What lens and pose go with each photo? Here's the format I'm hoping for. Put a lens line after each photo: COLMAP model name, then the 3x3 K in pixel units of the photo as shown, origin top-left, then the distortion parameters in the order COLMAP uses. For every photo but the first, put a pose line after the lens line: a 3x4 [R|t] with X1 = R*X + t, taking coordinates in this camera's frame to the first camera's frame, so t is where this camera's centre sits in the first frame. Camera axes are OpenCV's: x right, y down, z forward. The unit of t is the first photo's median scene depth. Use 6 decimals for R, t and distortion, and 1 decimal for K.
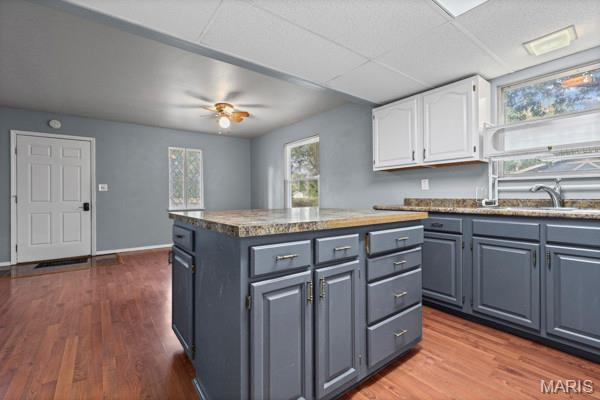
lens RADIAL K [[266.1, 0, 300.0], [0, 266.1, 200.0], [0, 0, 1]] dist [0.001934, 0.000102]
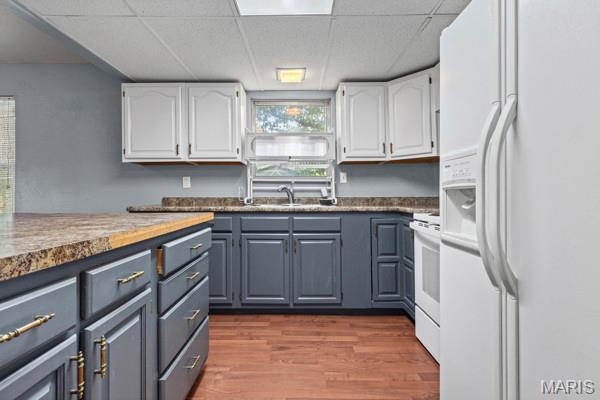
lens RADIAL K [[270.4, 0, 297.5], [0, 270.4, 194.4], [0, 0, 1]] dist [0.000592, 0.000006]
pose [[0.605521, 0.004146, 0.795818, -0.067909], [0.009416, 0.999879, -0.012374, -0.001292], [-0.795773, 0.014987, 0.605409, 0.178189]]
